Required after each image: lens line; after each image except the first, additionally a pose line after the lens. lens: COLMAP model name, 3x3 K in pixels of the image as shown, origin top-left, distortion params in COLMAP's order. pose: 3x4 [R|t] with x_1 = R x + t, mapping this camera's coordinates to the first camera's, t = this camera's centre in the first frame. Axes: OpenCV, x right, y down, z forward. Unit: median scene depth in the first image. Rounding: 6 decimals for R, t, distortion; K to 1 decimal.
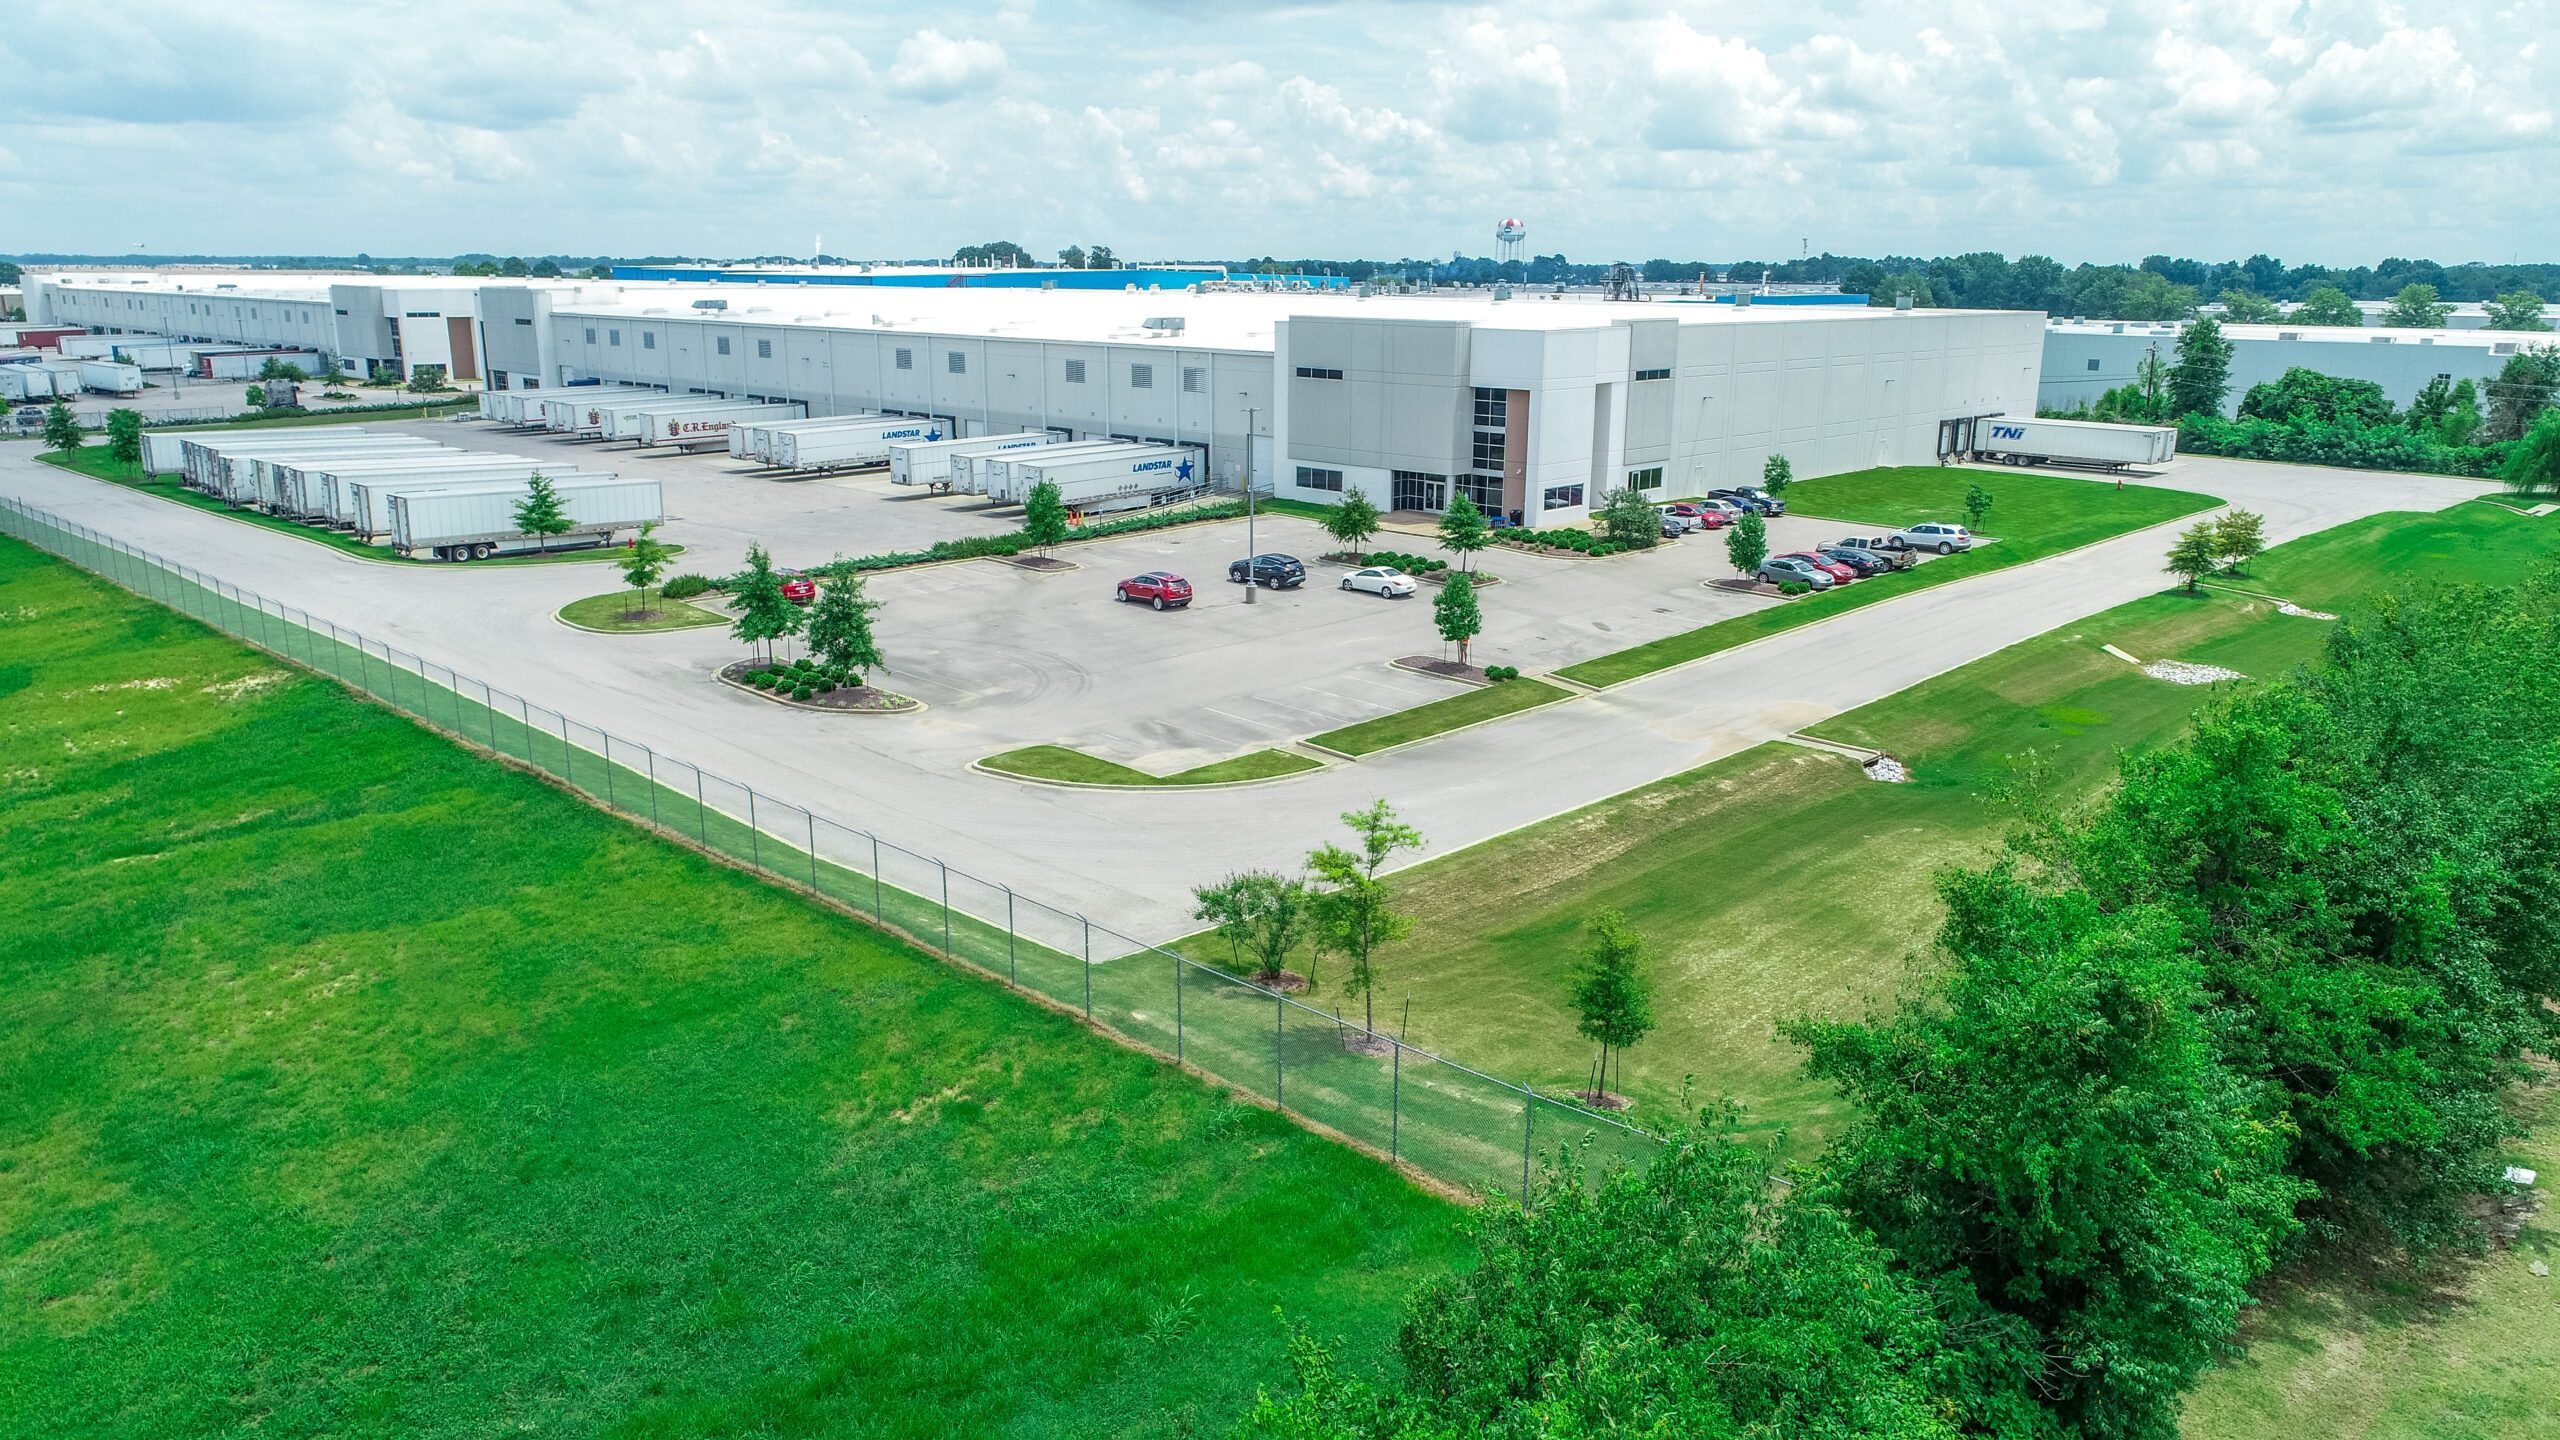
lens RADIAL K [[1722.5, 0, 1286.5], [0, 1722.5, 724.7], [0, 0, 1]] dist [0.006087, -0.004757]
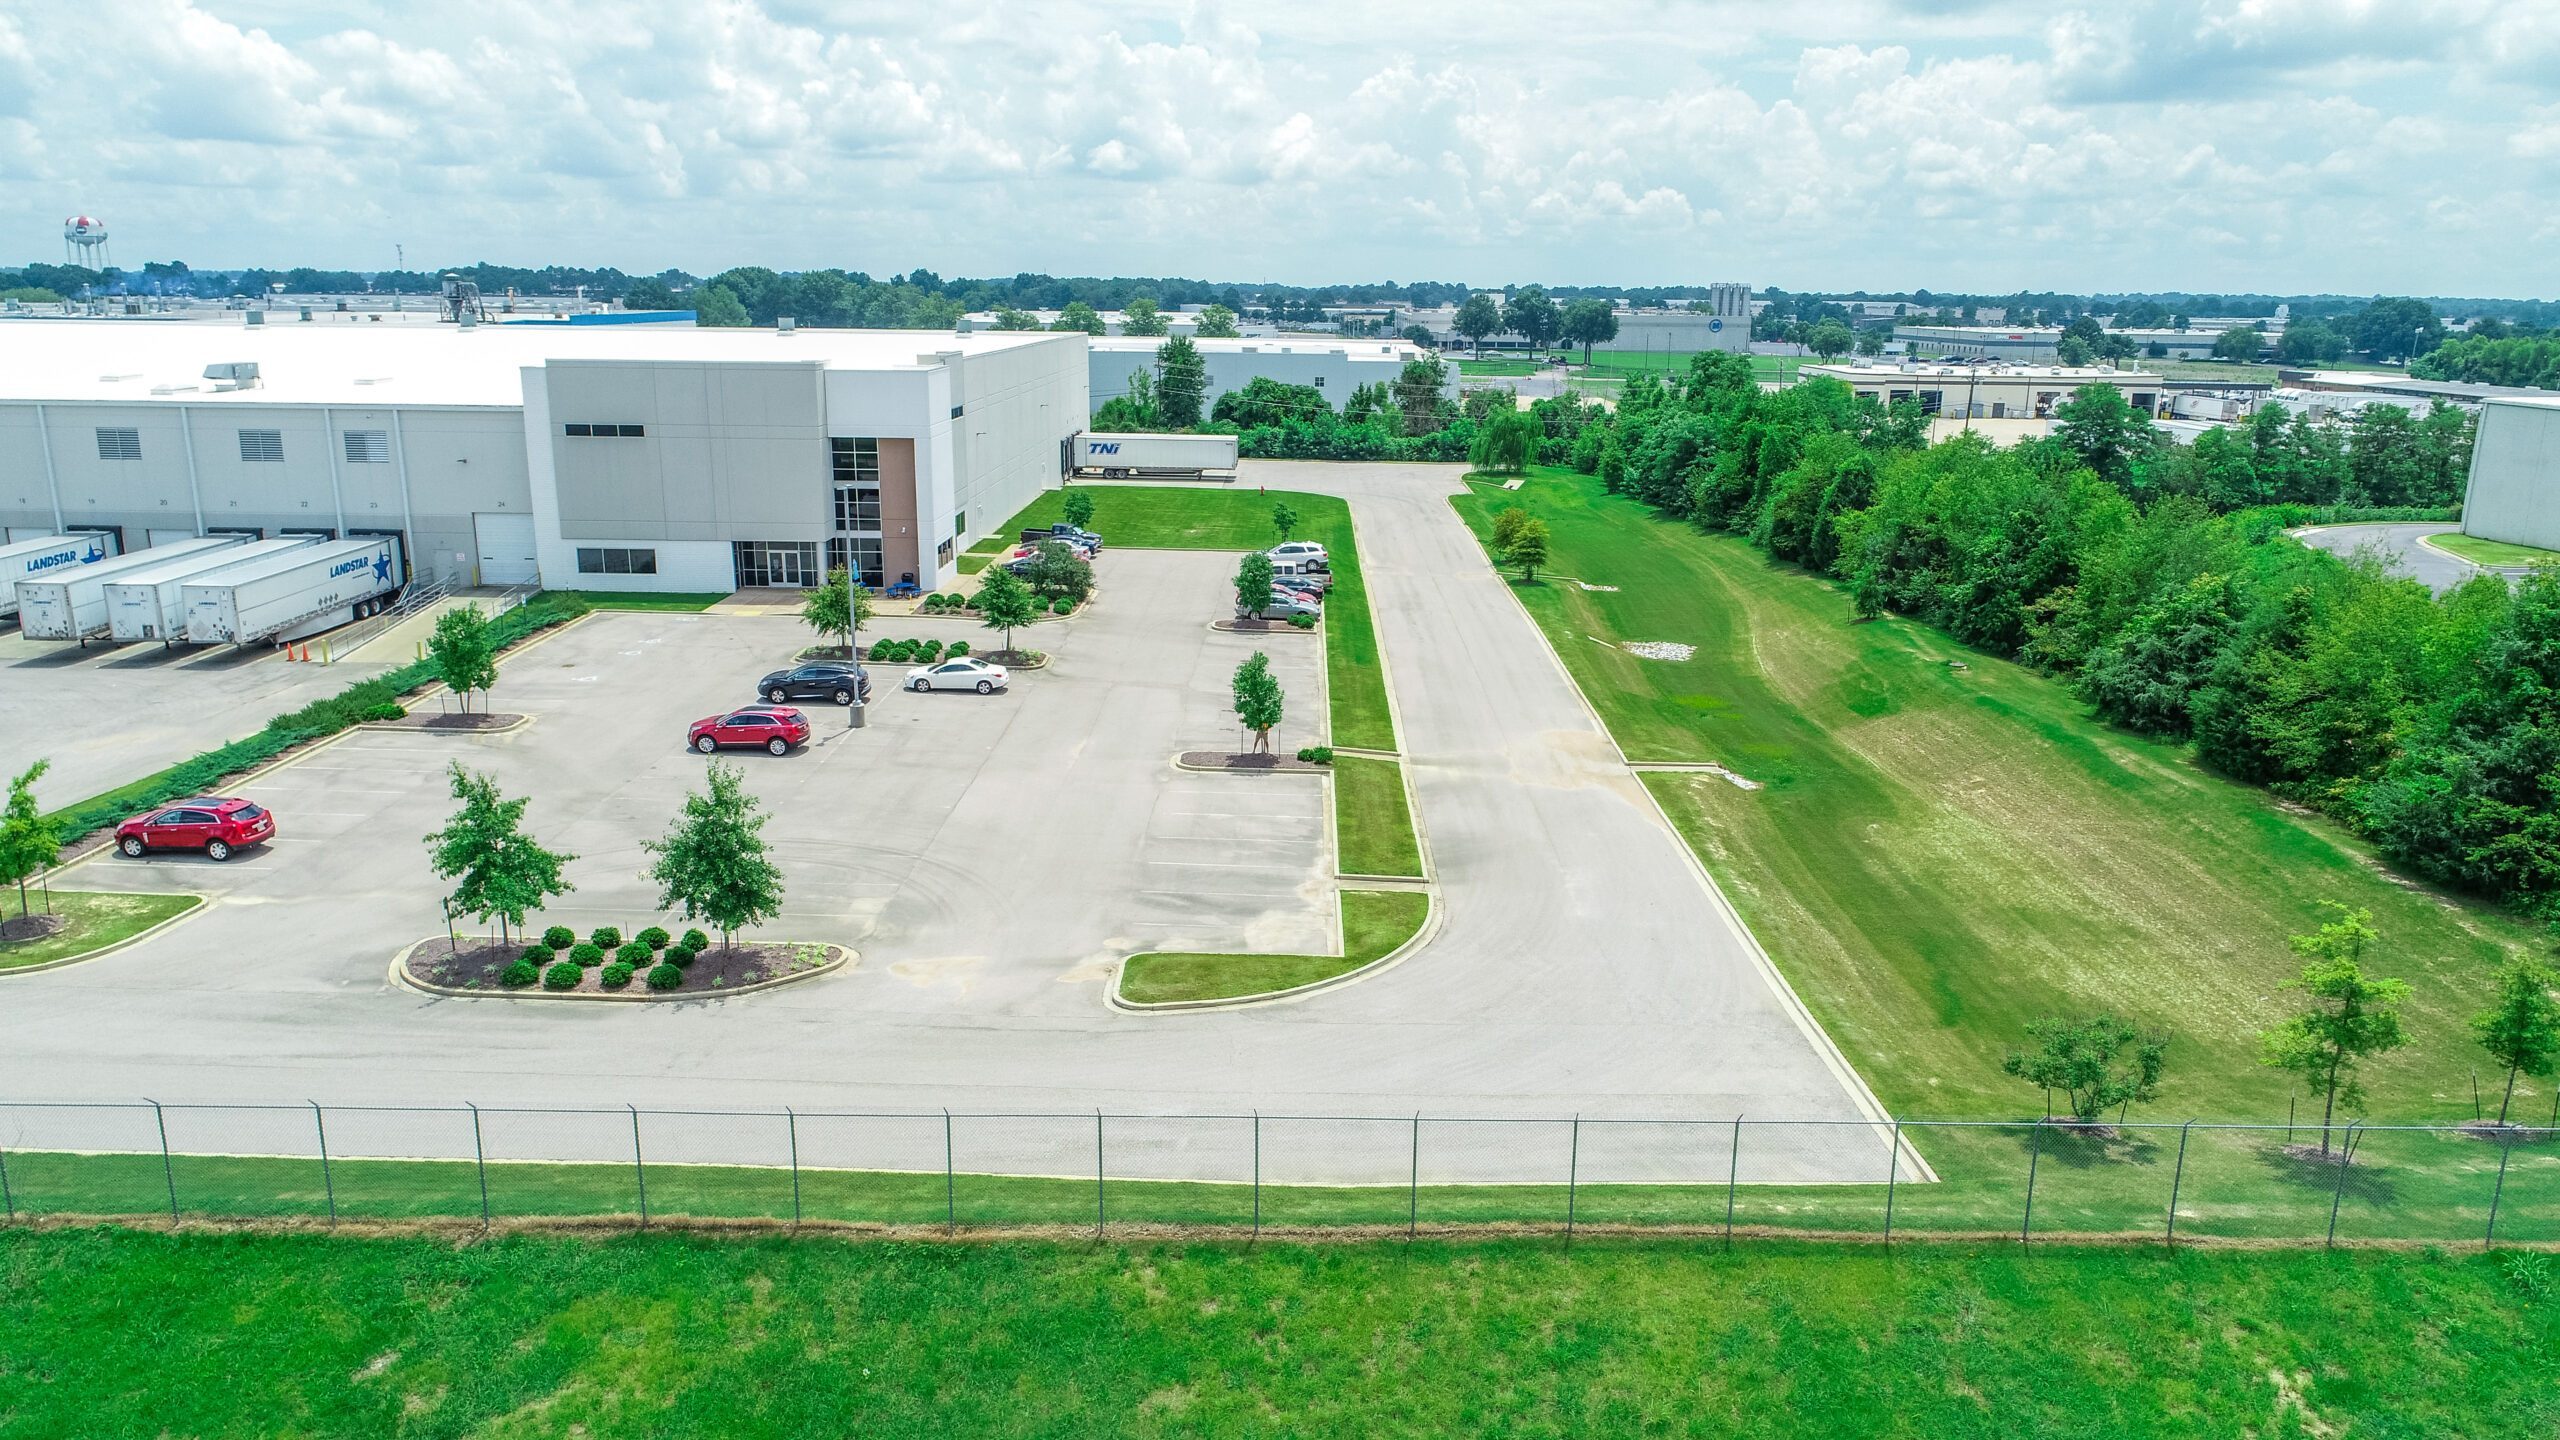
lens RADIAL K [[1722.5, 0, 1286.5], [0, 1722.5, 724.7], [0, 0, 1]] dist [0.006087, -0.004757]
pose [[0.730206, -0.167131, 0.662470, -0.329409], [0.170456, 0.983522, 0.060243, -0.069802], [-0.661622, 0.068932, 0.746662, 0.221613]]
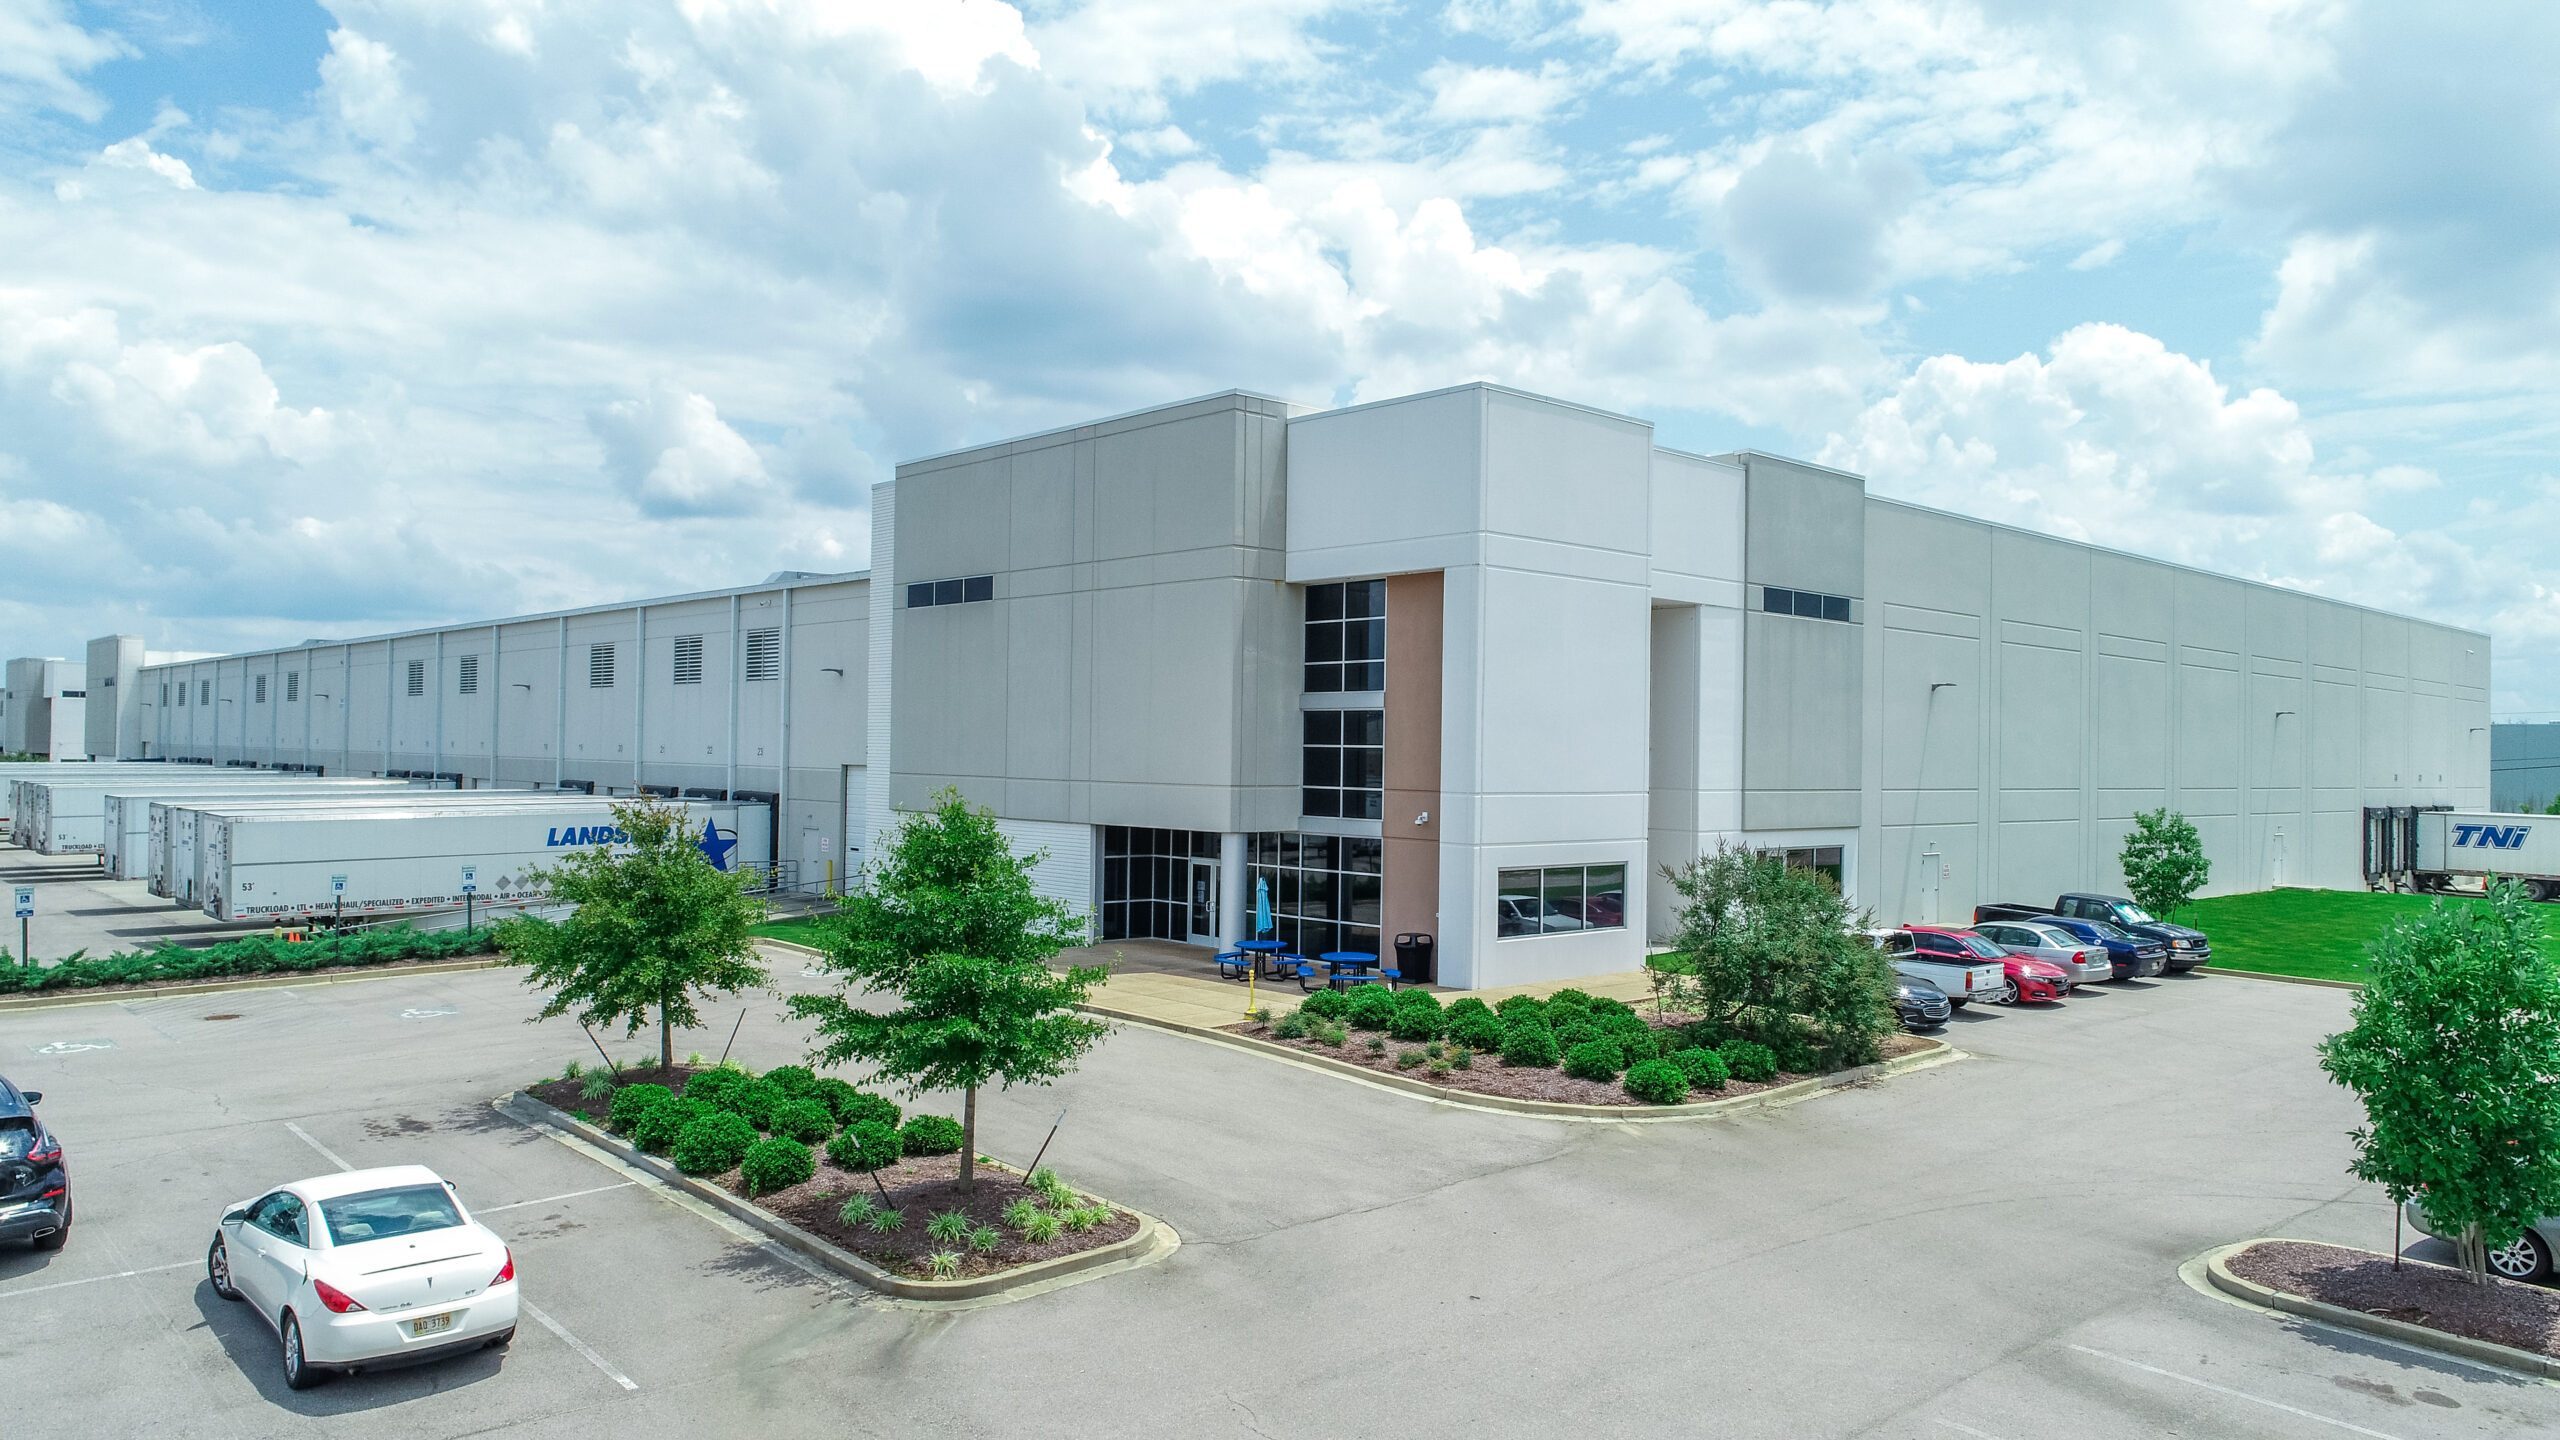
lens RADIAL K [[1722.5, 0, 1286.5], [0, 1722.5, 724.7], [0, 0, 1]] dist [0.006087, -0.004757]
pose [[0.998034, 0.008494, -0.062095, 0.131778], [-0.025128, 0.961882, -0.272307, -0.075331], [0.057415, 0.273332, 0.960205, 0.690388]]
